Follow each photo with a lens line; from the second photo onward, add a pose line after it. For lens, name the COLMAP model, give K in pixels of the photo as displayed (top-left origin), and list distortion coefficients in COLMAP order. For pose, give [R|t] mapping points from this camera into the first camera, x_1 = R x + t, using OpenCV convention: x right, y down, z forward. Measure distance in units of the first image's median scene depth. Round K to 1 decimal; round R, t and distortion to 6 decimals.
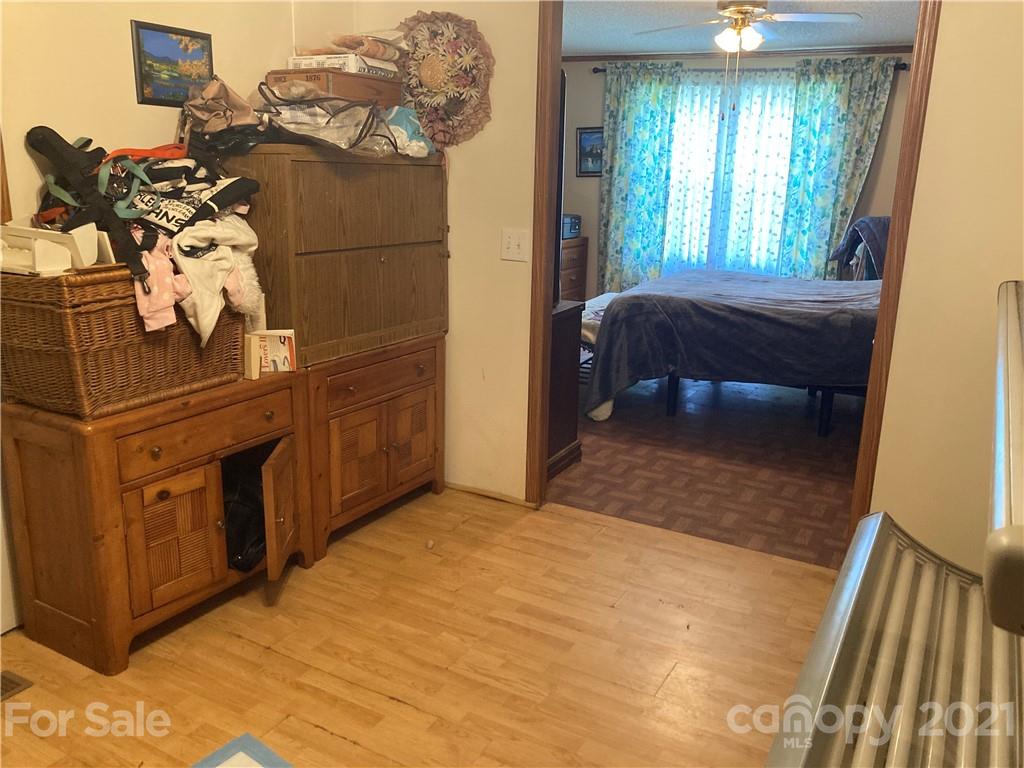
lens RADIAL K [[852.1, 0, 512.0], [0, 852.1, 384.0], [0, 0, 1]] dist [0.042762, -0.079077]
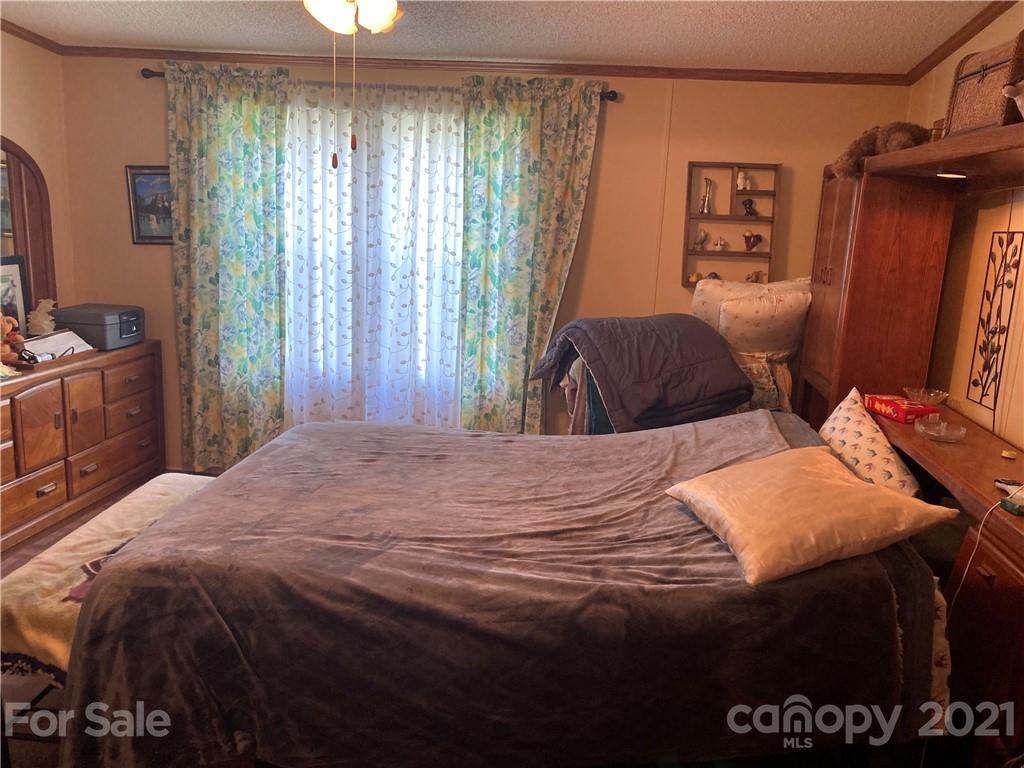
lens RADIAL K [[852.1, 0, 512.0], [0, 852.1, 384.0], [0, 0, 1]] dist [0.042762, -0.079077]
pose [[0.933152, -0.058508, 0.354689, 0.118268], [0.071352, 0.997181, -0.023229, -0.121976], [-0.352330, 0.046984, 0.934696, 0.374189]]
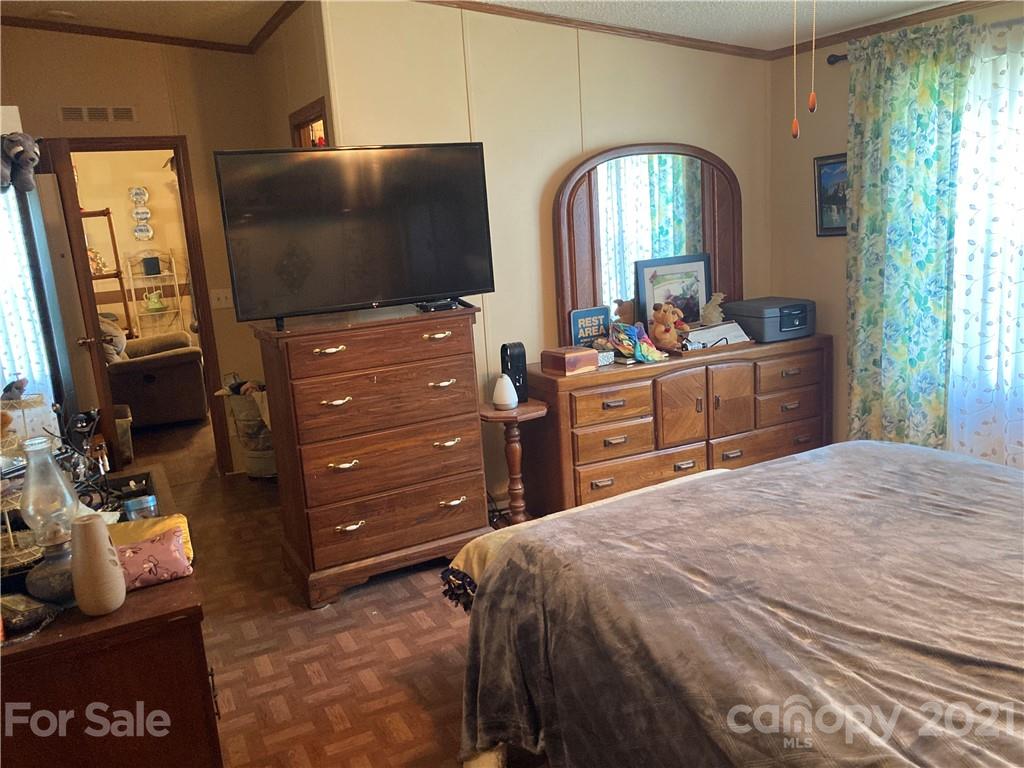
lens RADIAL K [[833.7, 0, 512.0], [0, 833.7, 384.0], [0, 0, 1]] dist [0.035856, -0.049790]
pose [[0.805488, 0.045544, -0.590860, 0.289871], [-0.067313, 0.997621, -0.014868, -0.129415], [0.588777, 0.051749, 0.806637, 0.447936]]
